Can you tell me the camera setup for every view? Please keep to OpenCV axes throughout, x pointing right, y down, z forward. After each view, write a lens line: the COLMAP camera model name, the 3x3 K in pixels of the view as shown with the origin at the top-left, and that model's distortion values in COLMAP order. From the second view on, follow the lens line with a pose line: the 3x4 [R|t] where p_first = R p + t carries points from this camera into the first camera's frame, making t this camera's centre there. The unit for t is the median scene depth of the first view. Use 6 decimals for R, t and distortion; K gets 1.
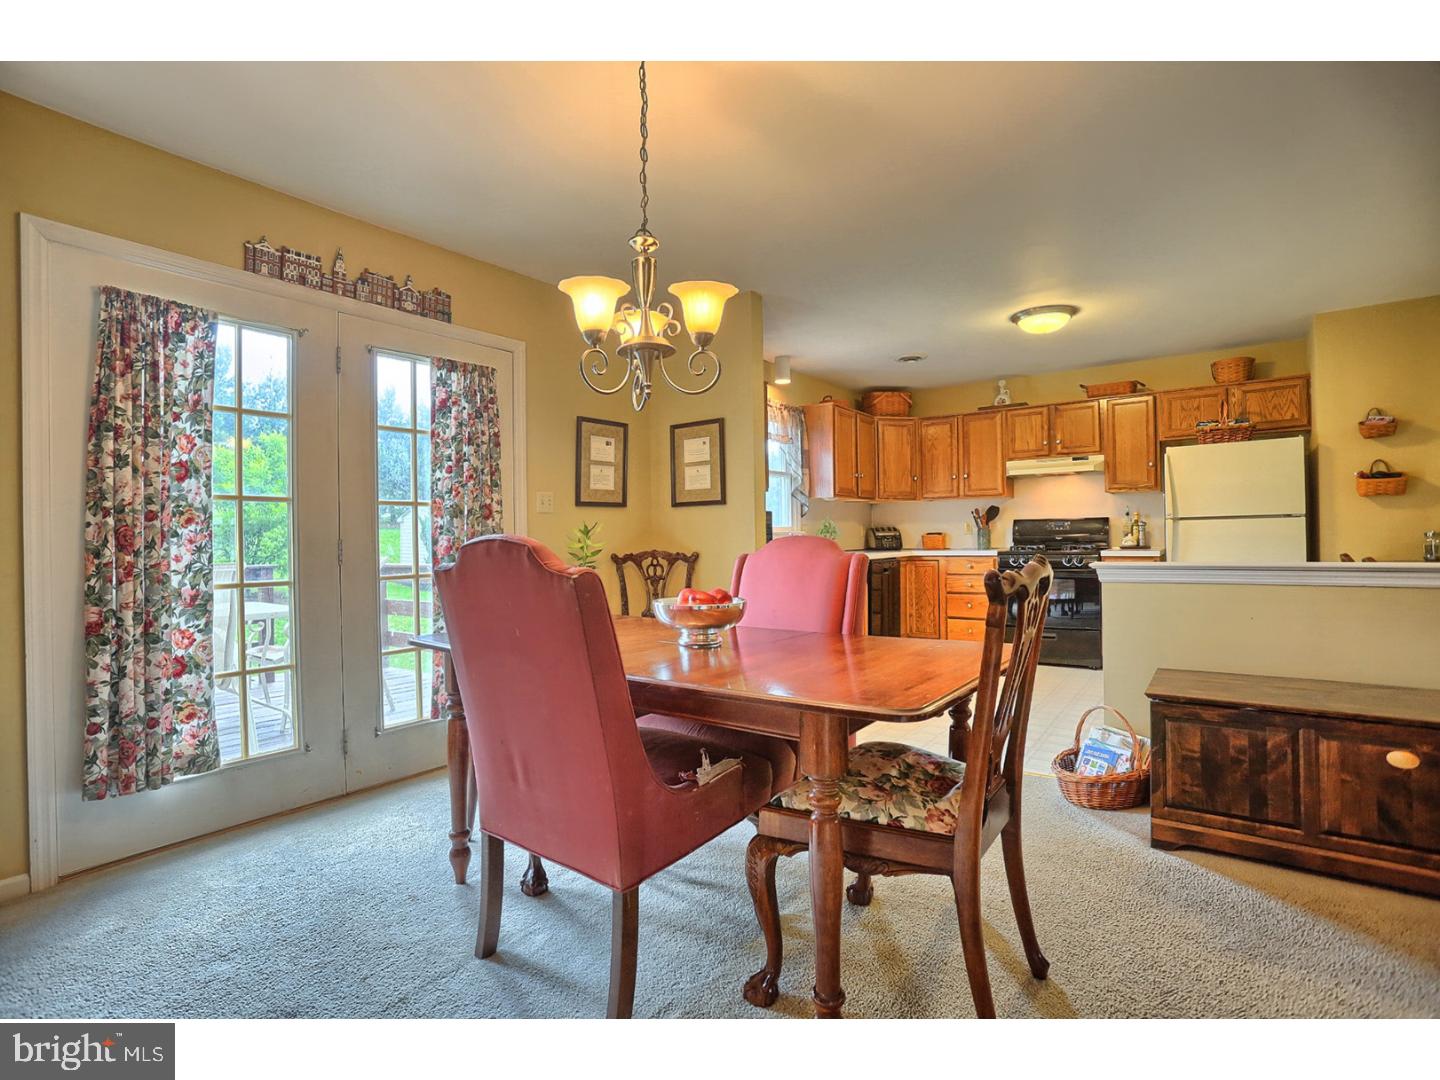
lens RADIAL K [[704.7, 0, 712.0], [0, 704.7, 538.3], [0, 0, 1]] dist [-0.028343, 0.001229]
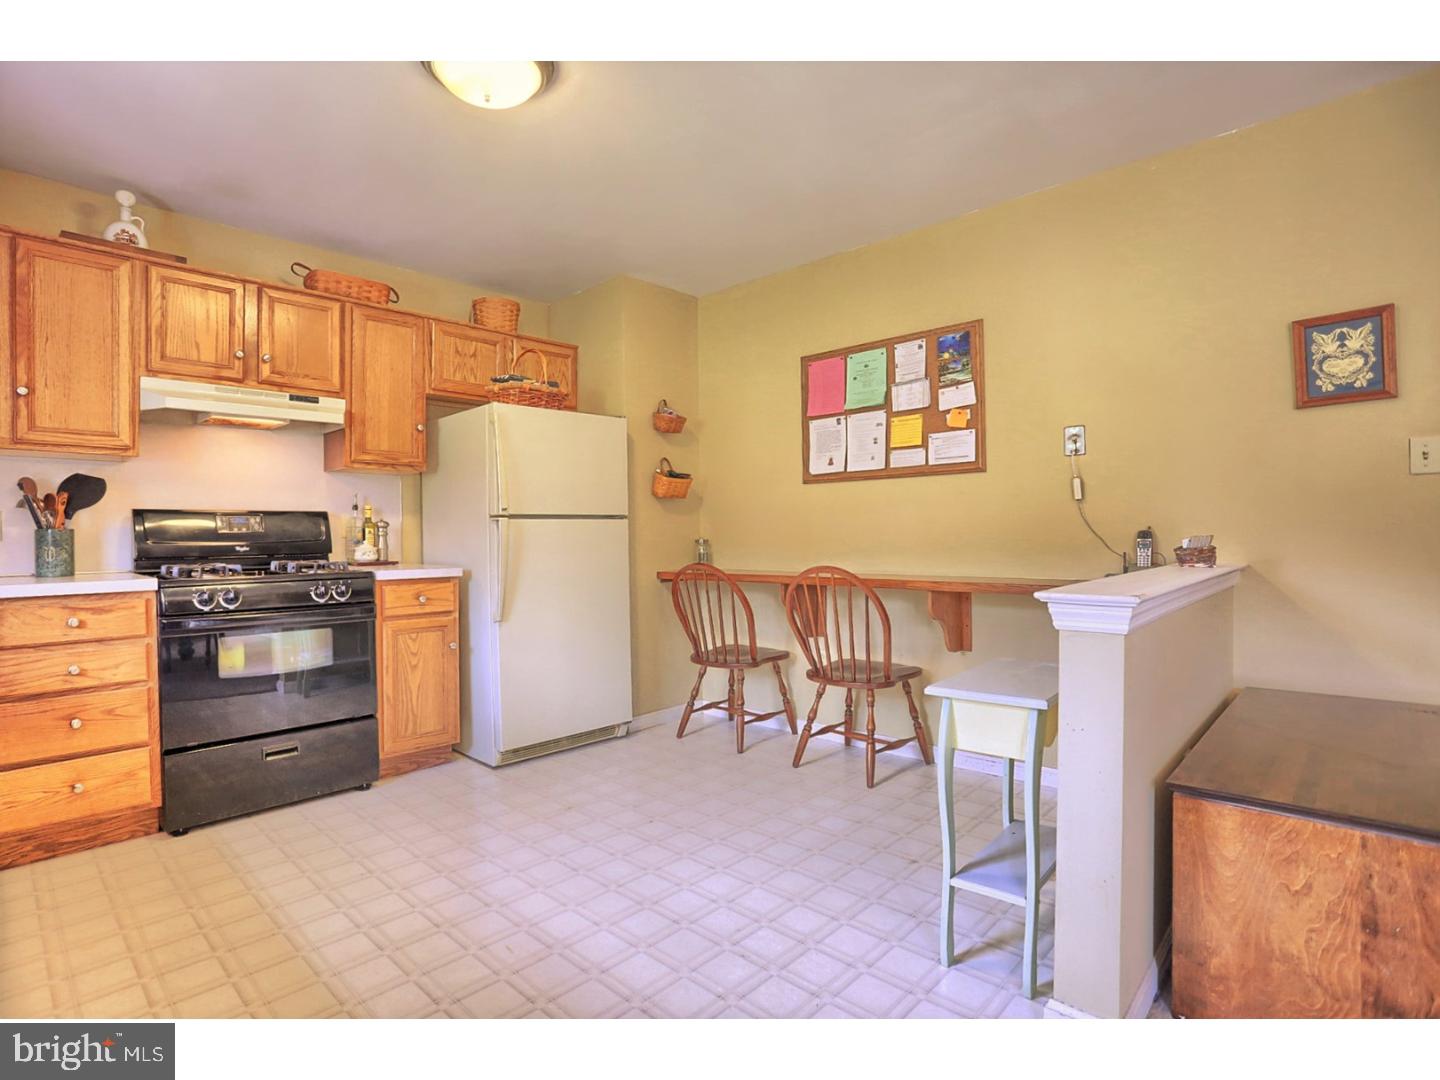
lens RADIAL K [[704.7, 0, 712.0], [0, 704.7, 538.3], [0, 0, 1]] dist [-0.028343, 0.001229]
pose [[0.135625, 0.006116, 0.990741, 0.038308], [0.010111, 0.999920, -0.007556, 0.000013], [-0.990709, 0.011042, 0.135552, 0.598152]]
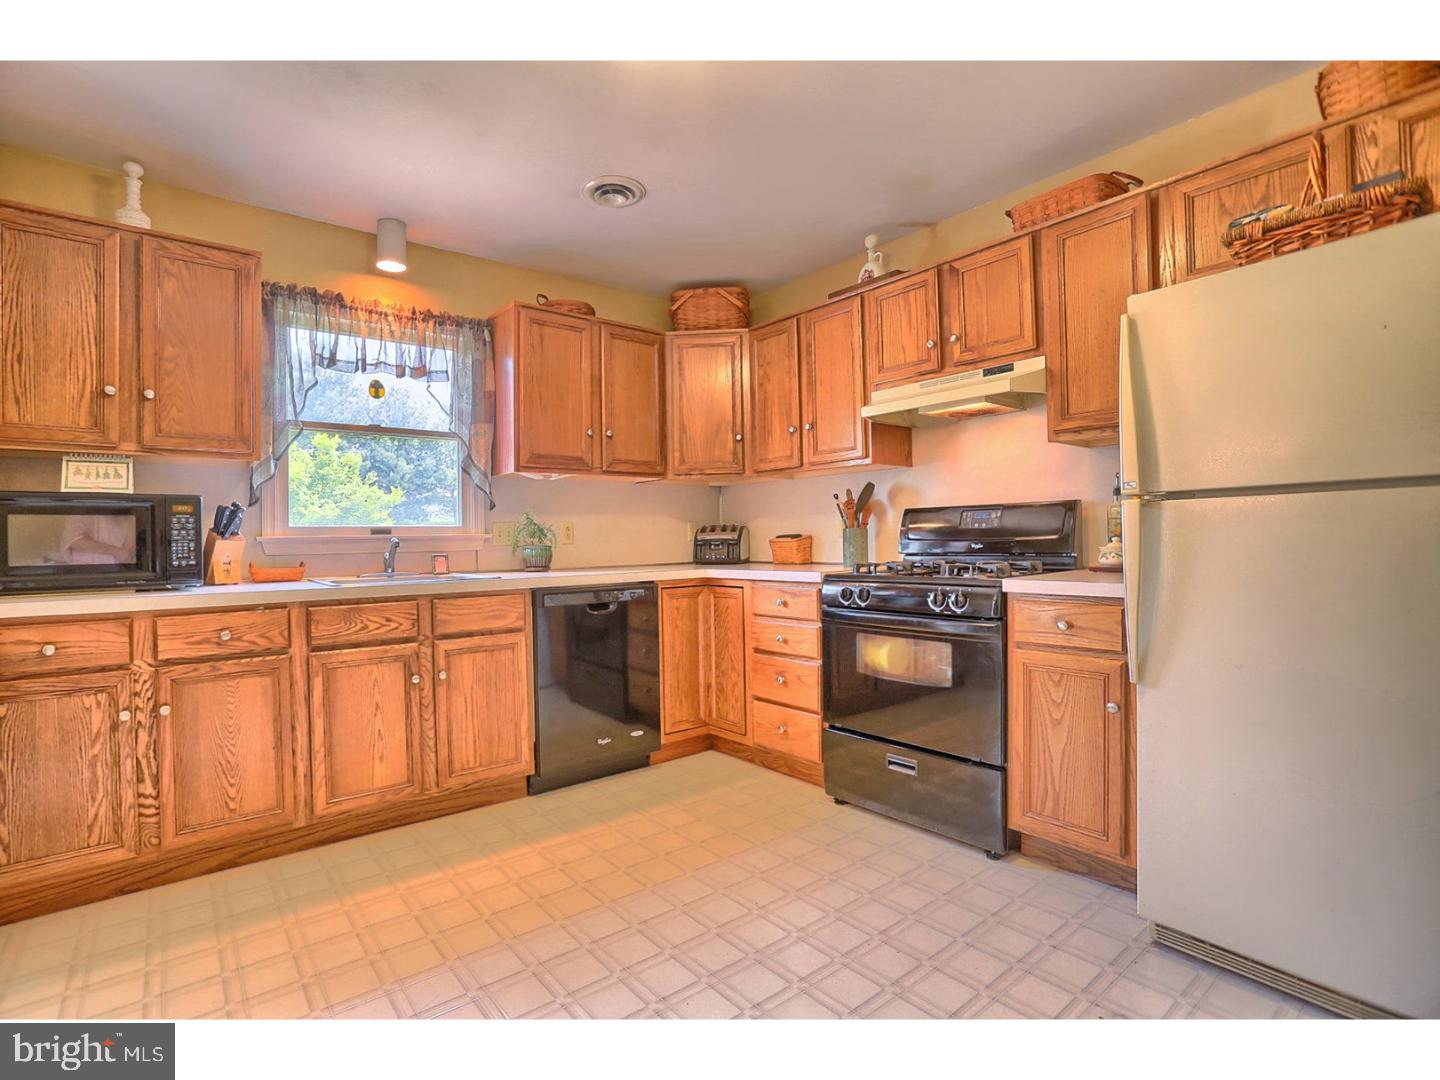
lens RADIAL K [[704.7, 0, 712.0], [0, 704.7, 538.3], [0, 0, 1]] dist [-0.028343, 0.001229]
pose [[0.964469, -0.006392, -0.264120, 0.451801], [0.006619, 0.999978, -0.000032, -0.006045], [0.264115, -0.001717, 0.964490, 0.496655]]
